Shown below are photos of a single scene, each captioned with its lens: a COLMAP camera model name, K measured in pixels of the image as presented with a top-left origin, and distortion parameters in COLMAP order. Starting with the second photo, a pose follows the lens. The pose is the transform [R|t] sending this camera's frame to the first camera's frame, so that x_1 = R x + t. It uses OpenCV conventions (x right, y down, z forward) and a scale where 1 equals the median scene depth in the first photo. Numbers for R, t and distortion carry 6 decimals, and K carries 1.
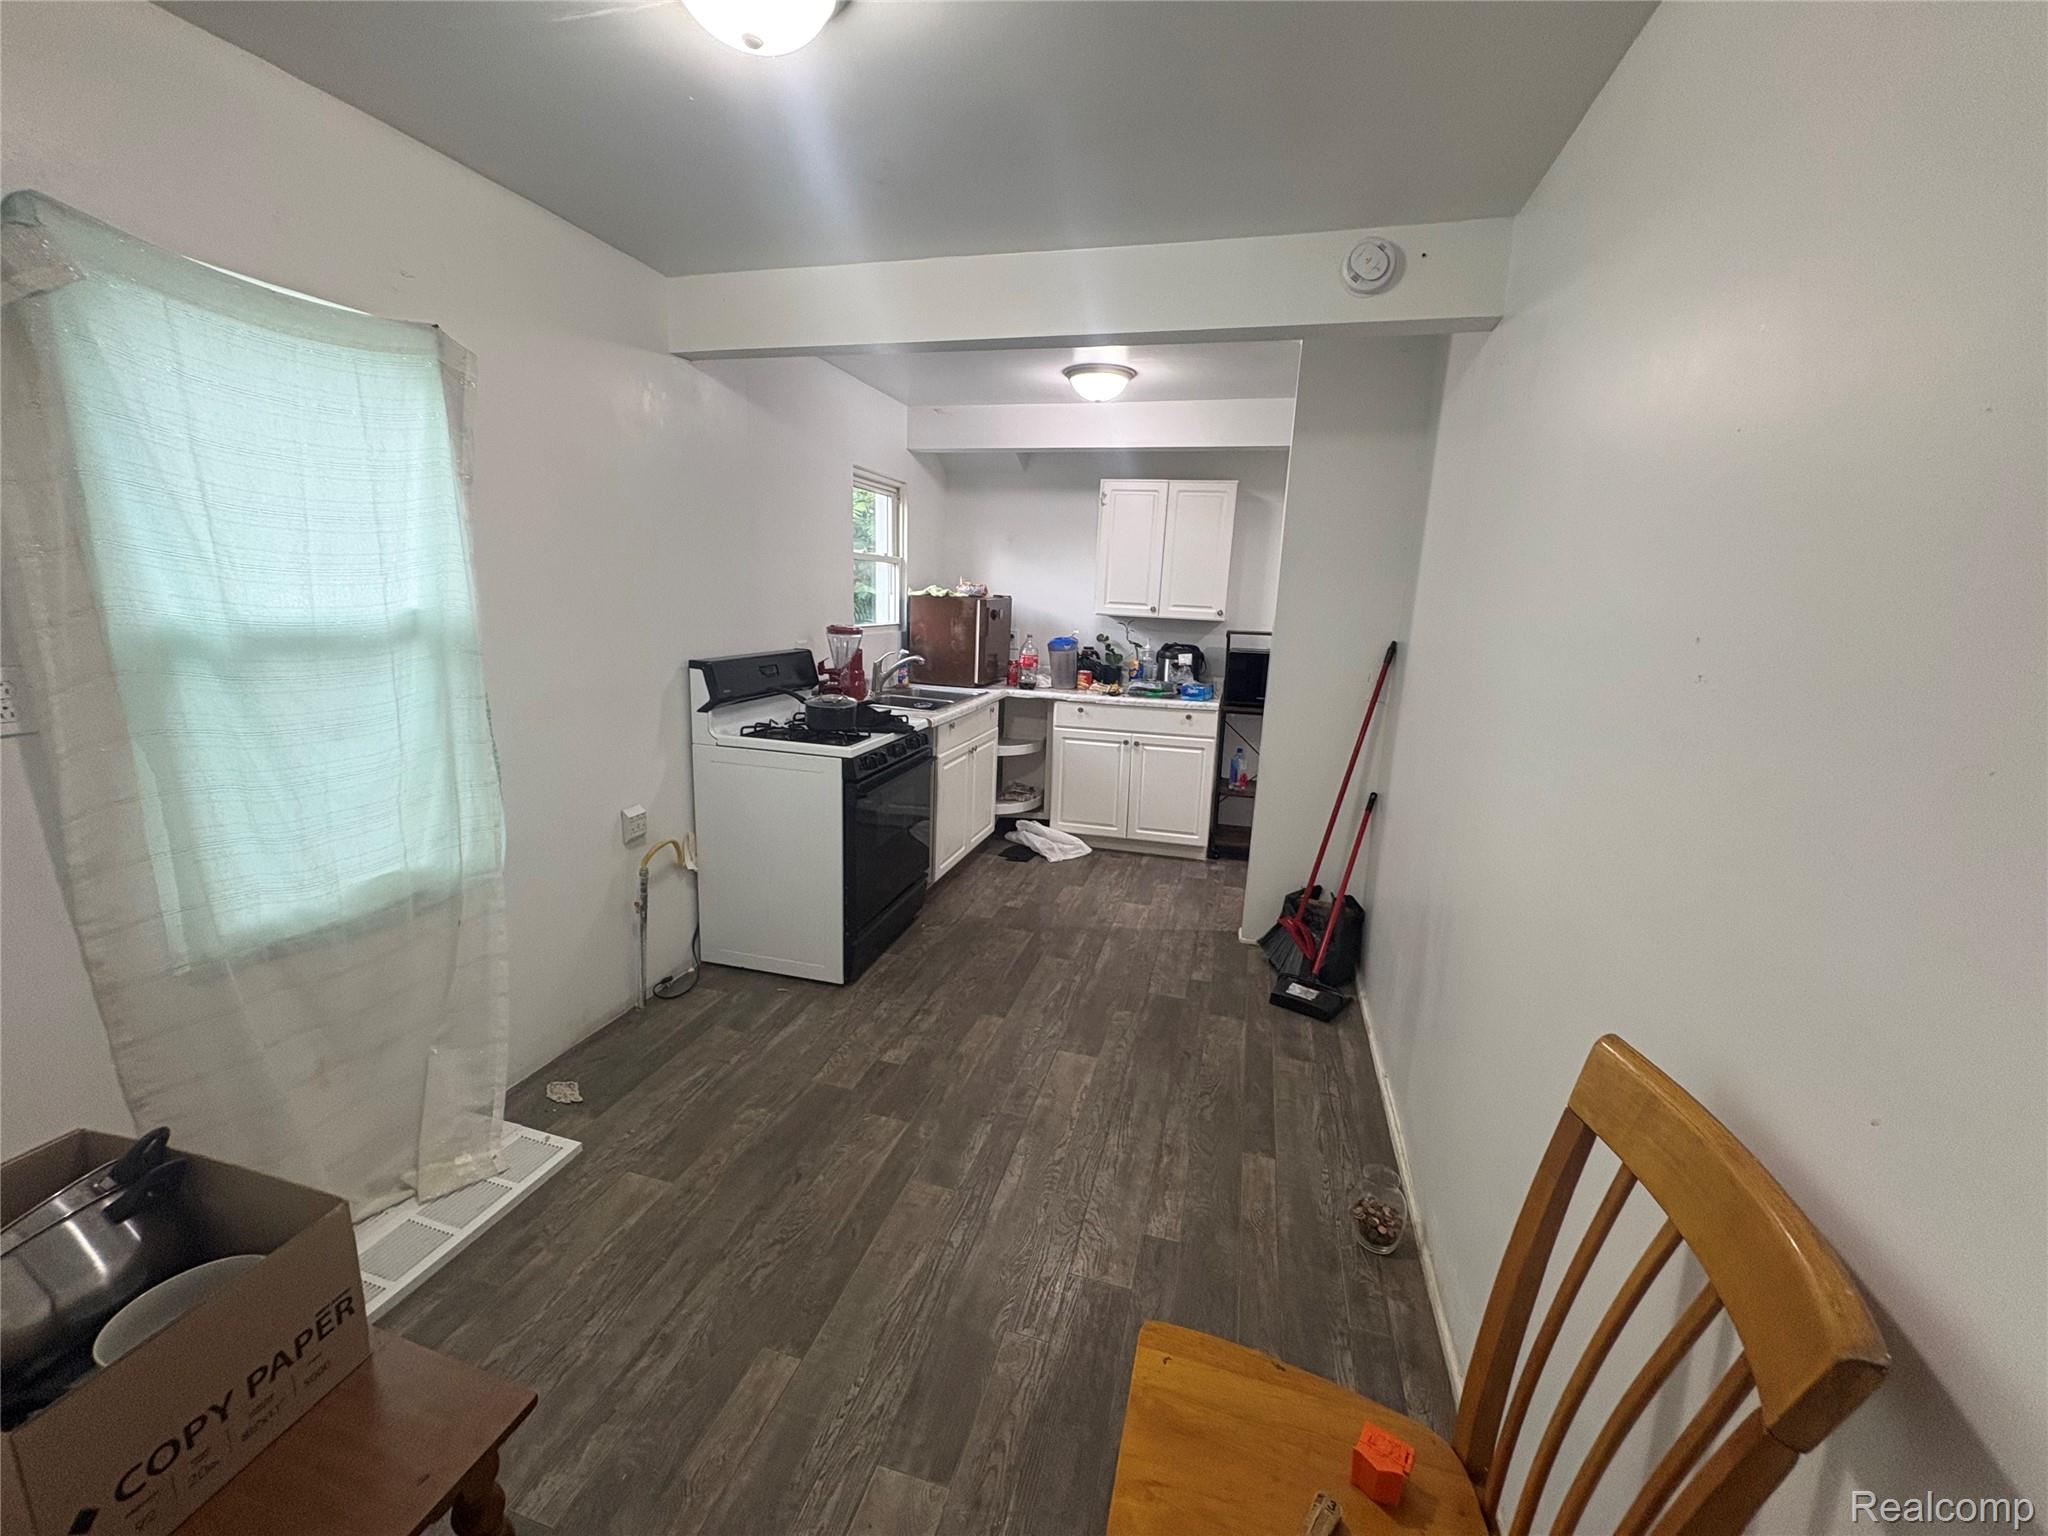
lens RADIAL K [[819.4, 0, 1021.0], [0, 819.4, 766.9], [0, 0, 1]] dist [0.000857, 0.000220]
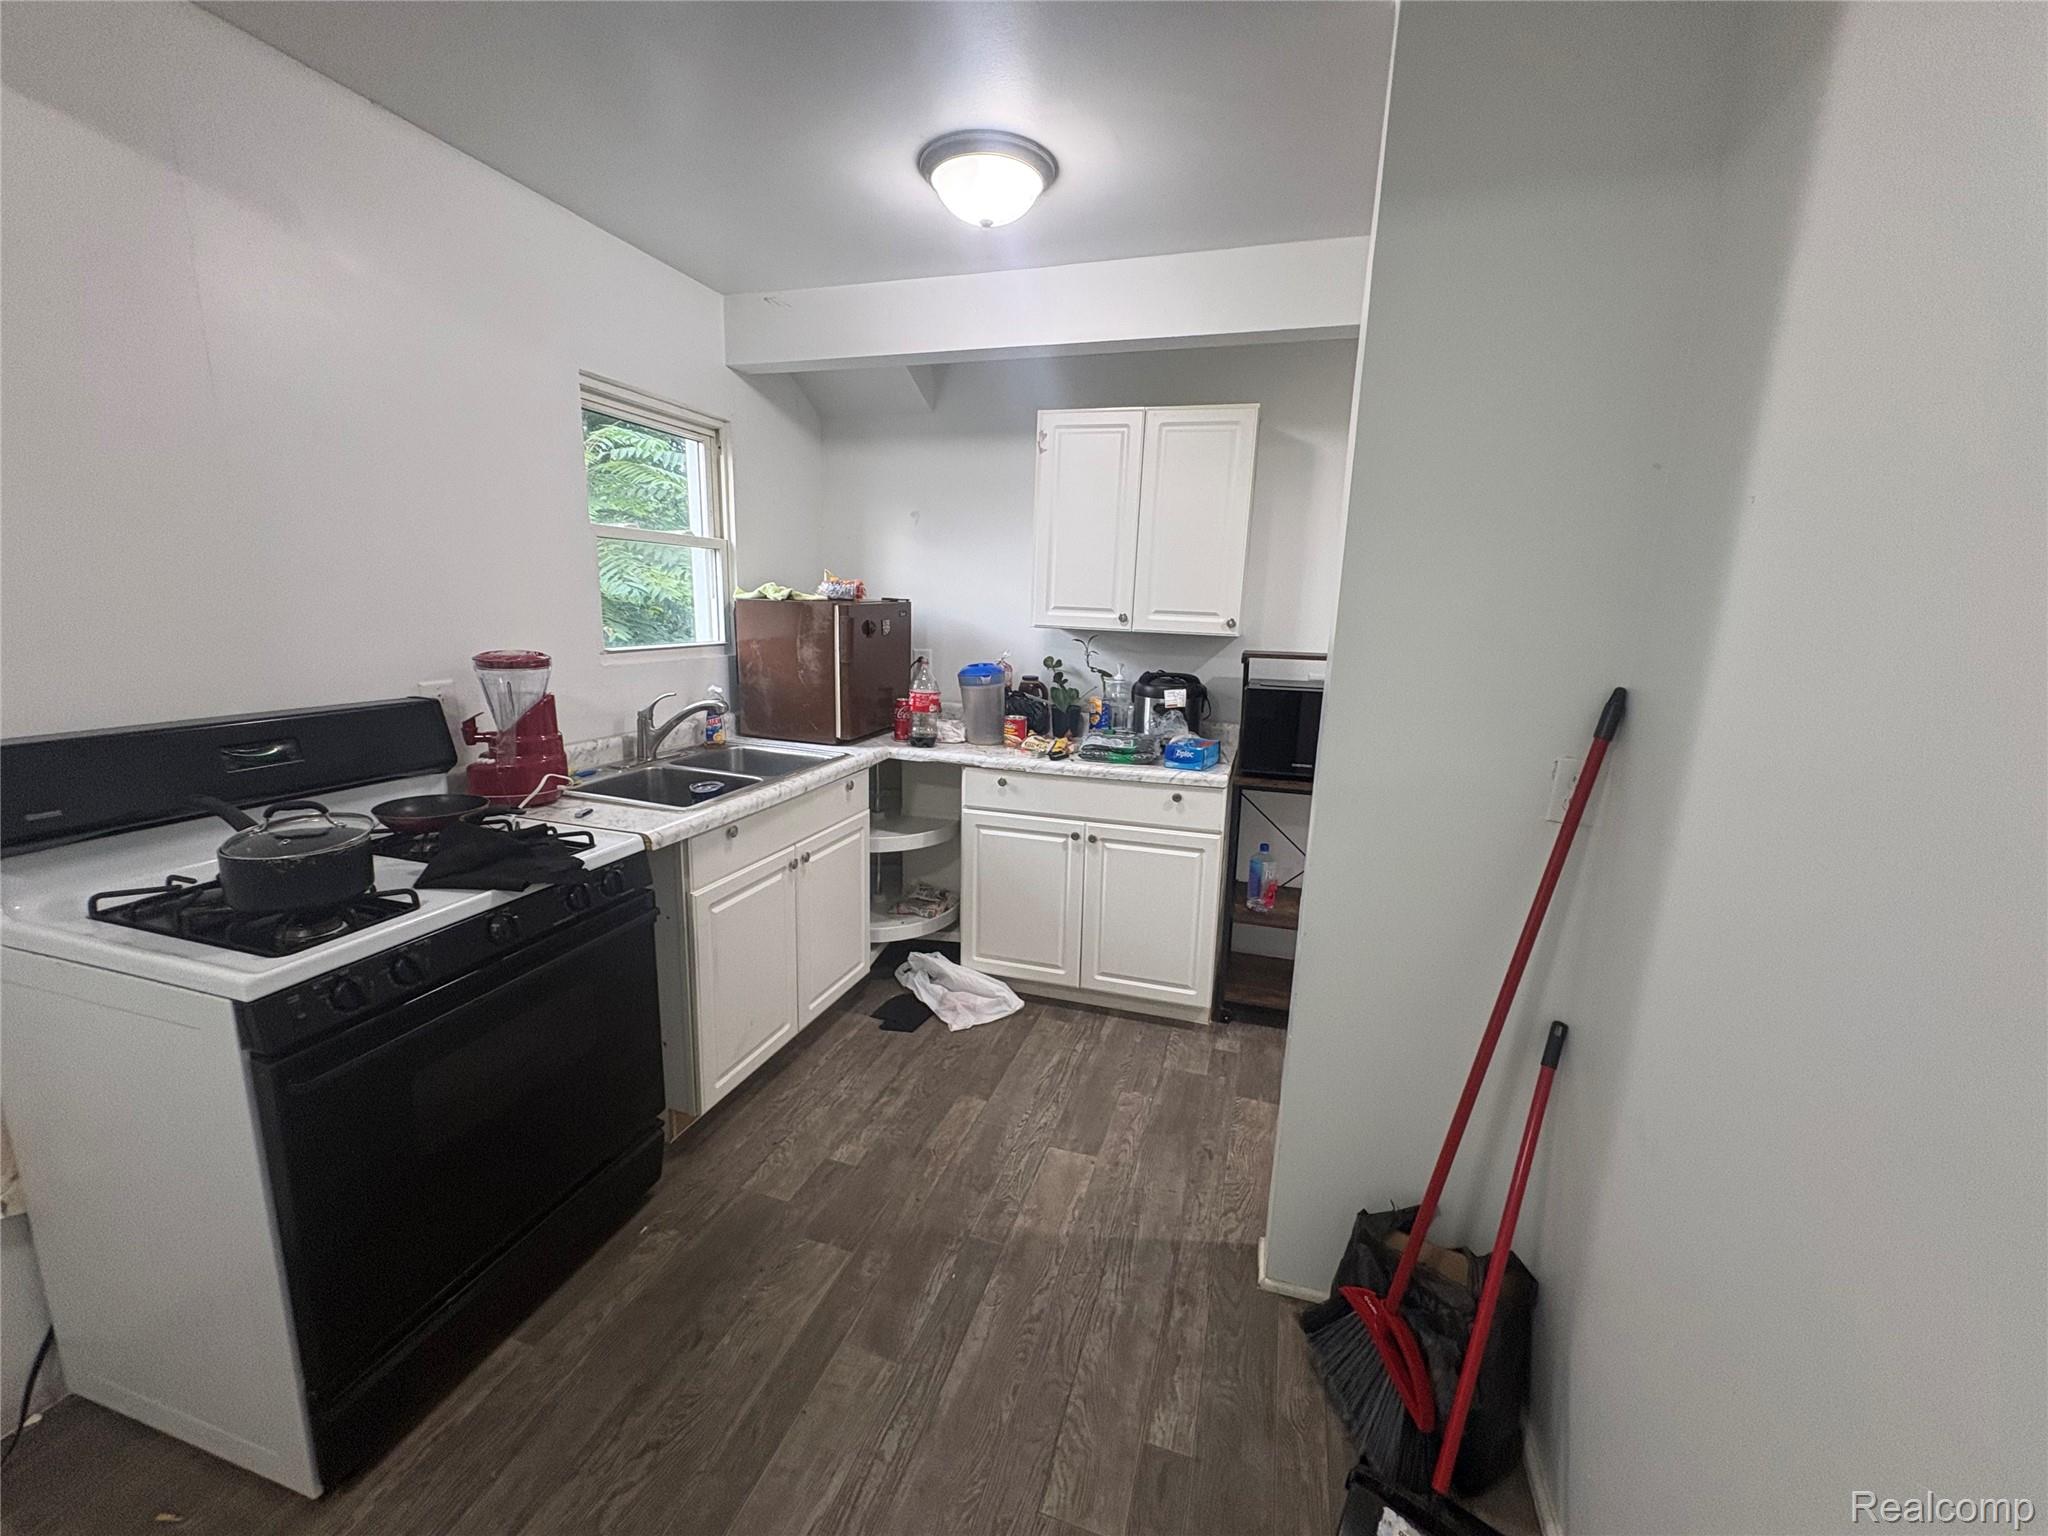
lens RADIAL K [[819.4, 0, 1021.0], [0, 819.4, 766.9], [0, 0, 1]] dist [0.000857, 0.000220]
pose [[0.999319, -0.000010, -0.036888, 0.108268], [-0.000414, 0.999934, -0.011487, -0.073195], [0.036886, 0.011494, 0.999253, 0.382129]]
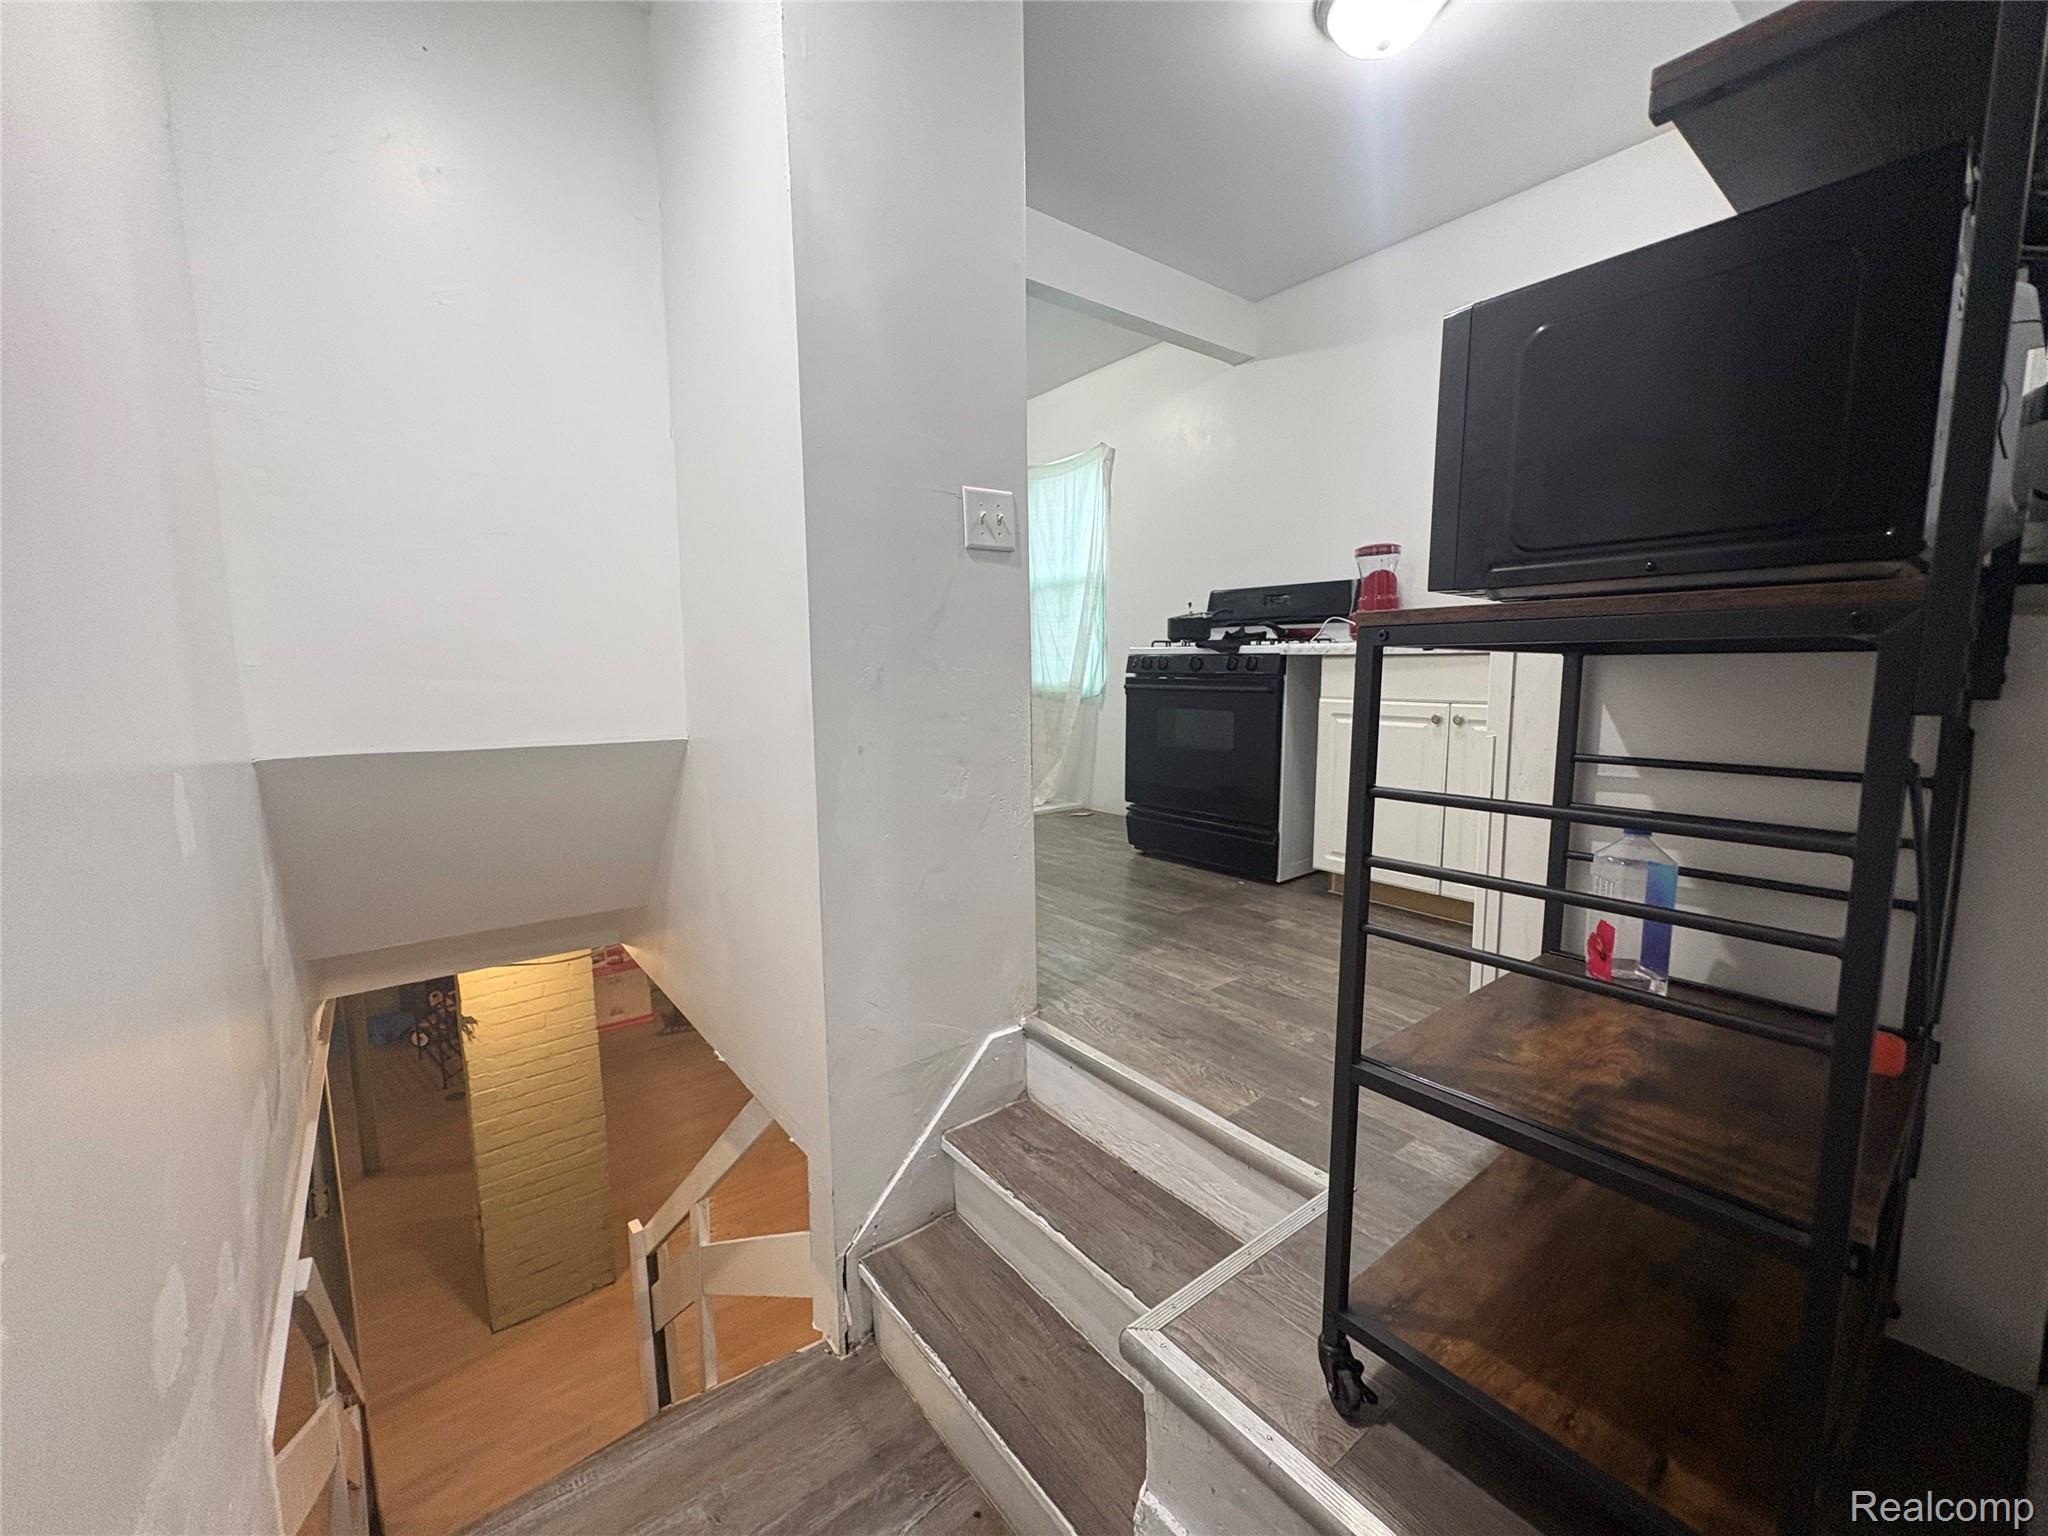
lens RADIAL K [[813.7, 0, 1024.0], [0, 813.7, 768.0], [0, 0, 1]] dist [0.000438, 0.000015]
pose [[-0.589201, 0.063809, -0.805463, 0.550250], [-0.189991, 0.957984, 0.214871, -0.050099], [0.785332, 0.279633, -0.552322, 0.989747]]
